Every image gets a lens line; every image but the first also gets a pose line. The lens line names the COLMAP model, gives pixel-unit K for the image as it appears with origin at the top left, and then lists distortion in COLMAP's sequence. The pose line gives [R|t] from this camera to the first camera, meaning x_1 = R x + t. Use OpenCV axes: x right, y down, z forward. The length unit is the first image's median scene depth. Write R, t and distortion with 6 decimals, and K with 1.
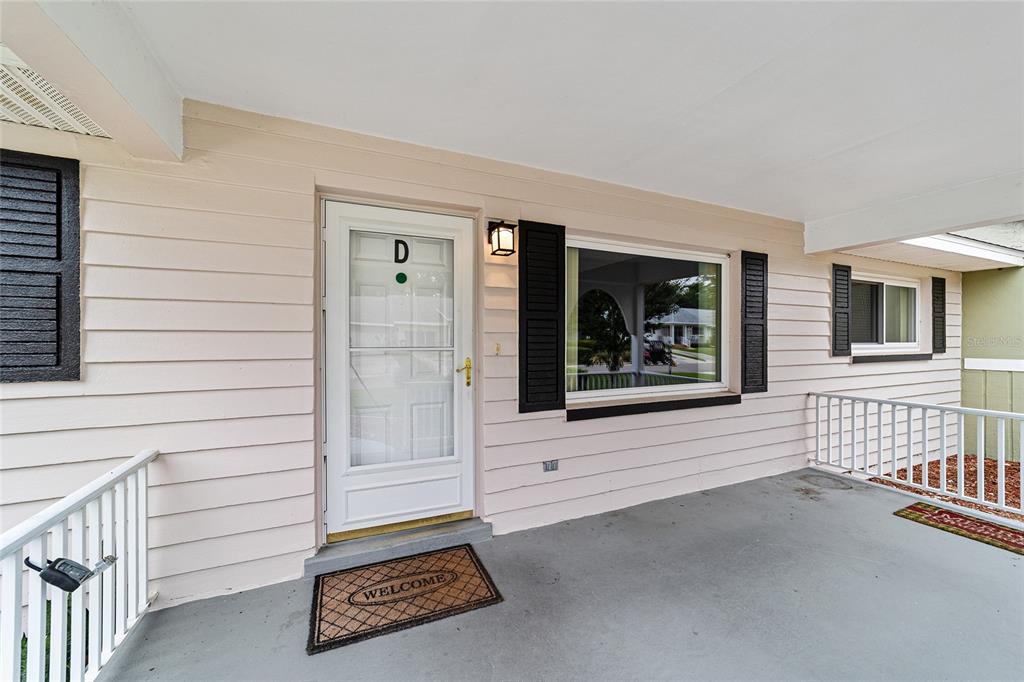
lens RADIAL K [[395.5, 0, 513.8], [0, 395.5, 342.1], [0, 0, 1]] dist [-0.004570, 0.000725]
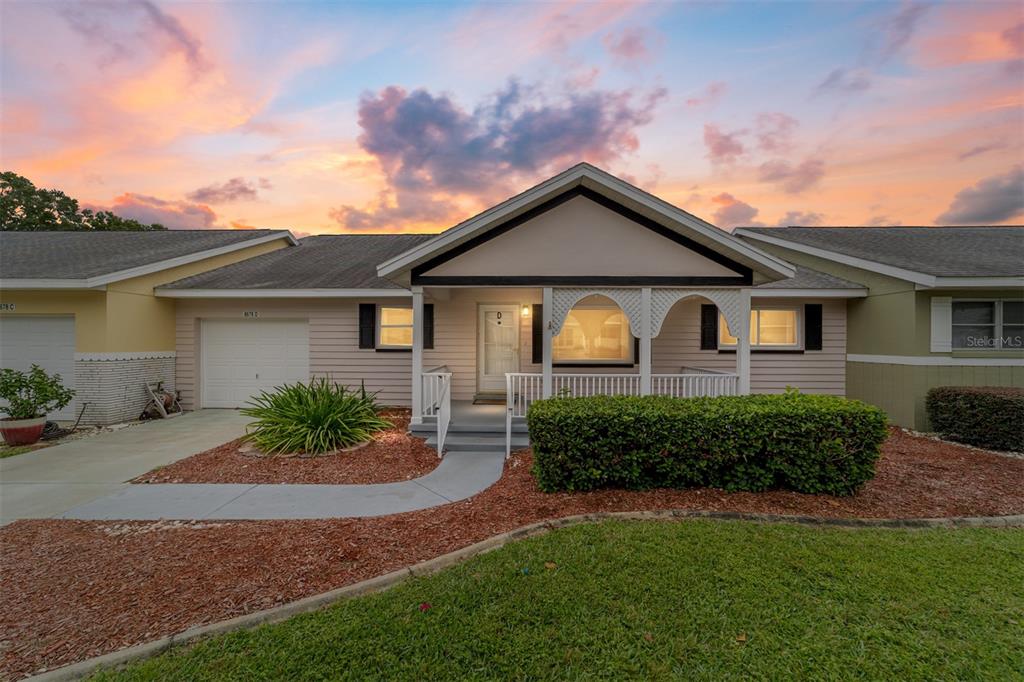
lens RADIAL K [[395.5, 0, 488.4], [0, 395.5, 339.2], [0, 0, 1]] dist [-0.004570, 0.000725]
pose [[0.890146, 0.001868, -0.455671, 1.208635], [-0.006311, 0.999946, -0.008229, 0.009070], [0.455631, 0.010201, 0.890110, -2.120076]]
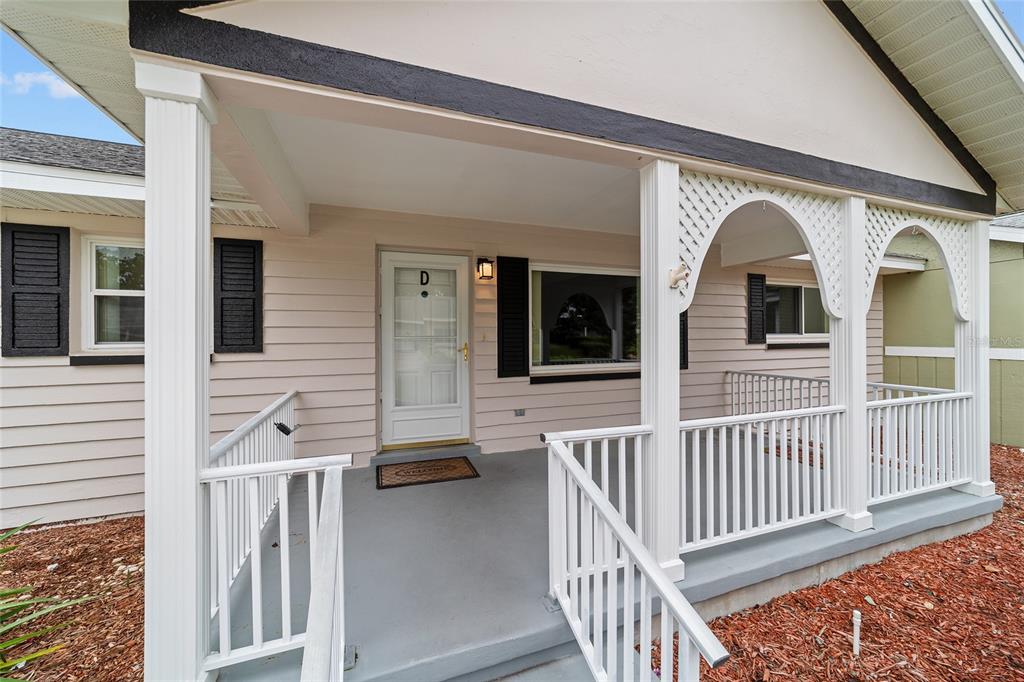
lens RADIAL K [[395.5, 0, 512.4], [0, 395.5, 334.6], [0, 0, 1]] dist [-0.004570, 0.000725]
pose [[0.997109, -0.005213, -0.075805, 0.198081], [0.004583, 0.999954, -0.008471, 0.020919], [0.075845, 0.008099, 0.997087, -0.596209]]
